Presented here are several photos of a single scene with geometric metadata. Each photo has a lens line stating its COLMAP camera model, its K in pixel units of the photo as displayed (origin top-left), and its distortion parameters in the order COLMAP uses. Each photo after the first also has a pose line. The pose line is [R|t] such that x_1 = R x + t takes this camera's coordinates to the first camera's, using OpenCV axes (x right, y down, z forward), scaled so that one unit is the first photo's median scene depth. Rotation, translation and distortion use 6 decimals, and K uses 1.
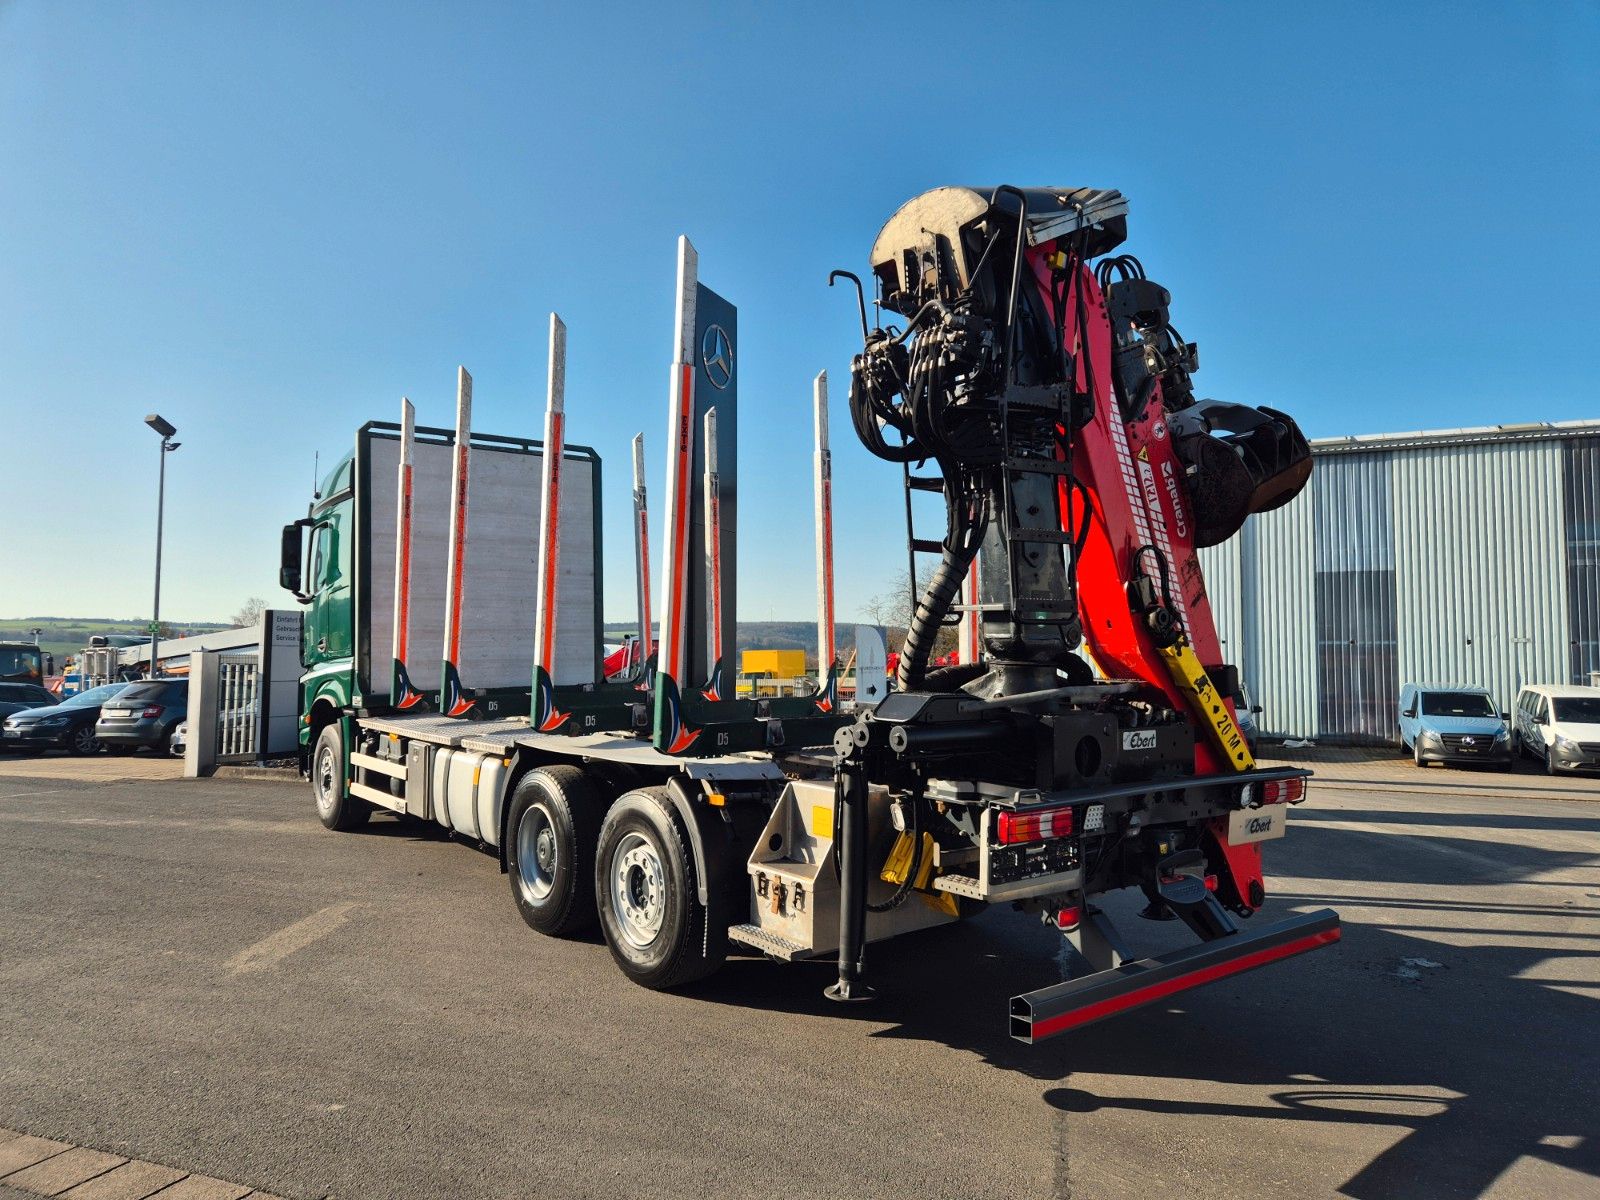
lens RADIAL K [[1067.7, 0, 800.0], [0, 1067.7, 600.0], [0, 0, 1]] dist [0.077058, -0.064551]
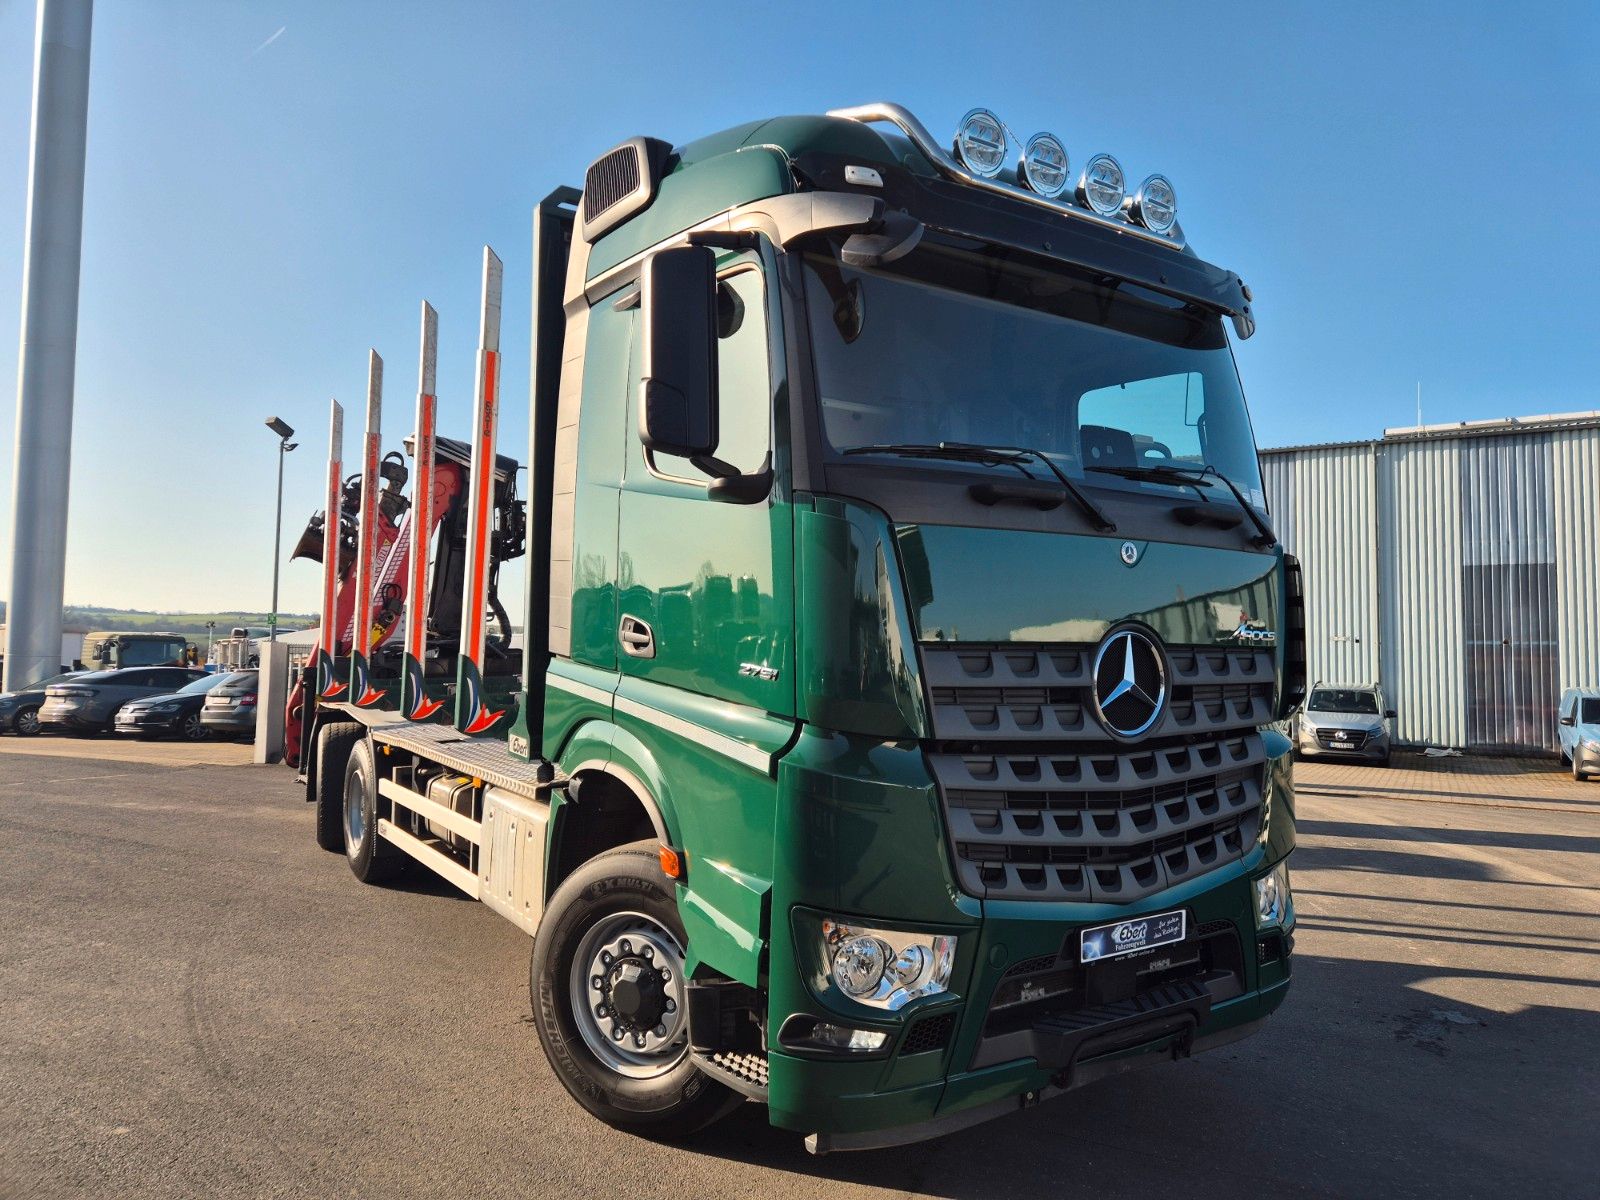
lens RADIAL K [[1067.7, 0, 800.0], [0, 1067.7, 600.0], [0, 0, 1]] dist [0.077058, -0.064551]
pose [[0.992785, 0.002443, -0.119885, 0.051762], [-0.002125, 0.999994, 0.002786, 0.003349], [0.119891, -0.002511, 0.992784, 0.033116]]
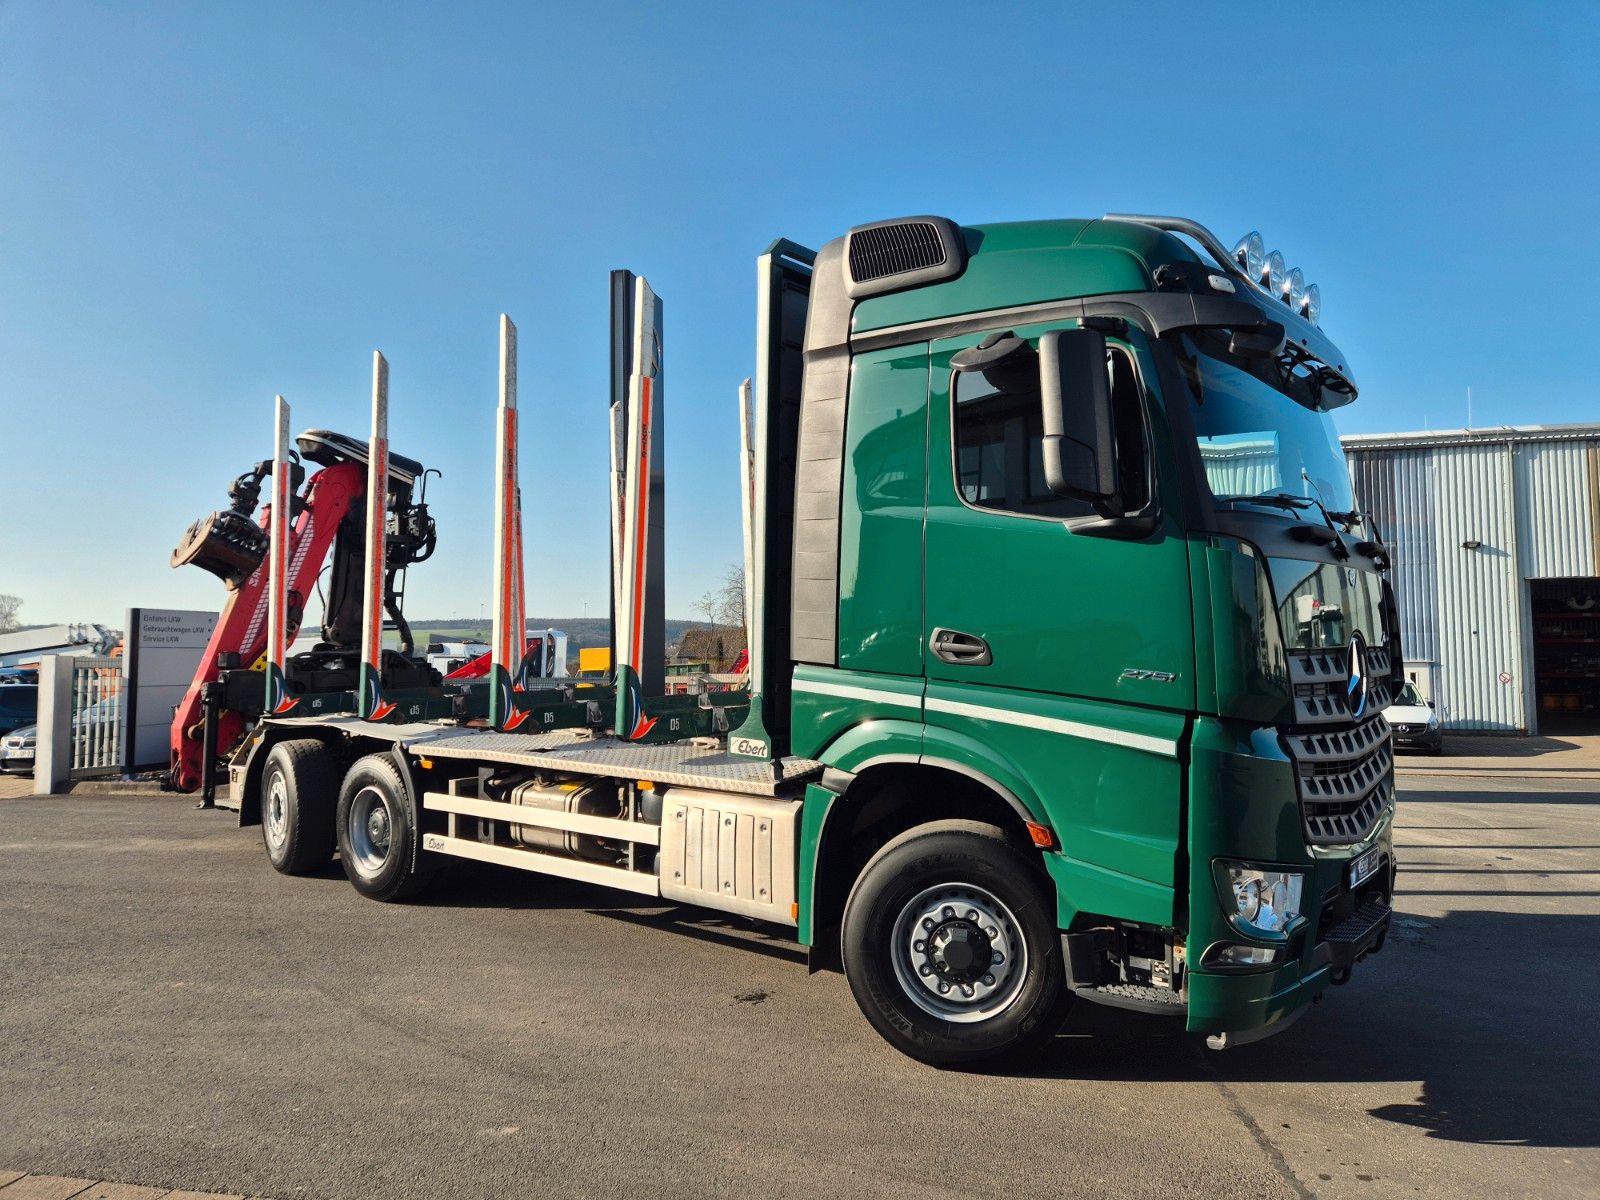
lens RADIAL K [[1067.7, 0, 800.0], [0, 1067.7, 600.0], [0, 0, 1]] dist [0.077058, -0.064551]
pose [[0.985621, -0.001667, 0.168961, -0.069670], [0.001094, 0.999993, 0.003489, -0.000116], [-0.168966, -0.003254, 0.985617, 0.004940]]
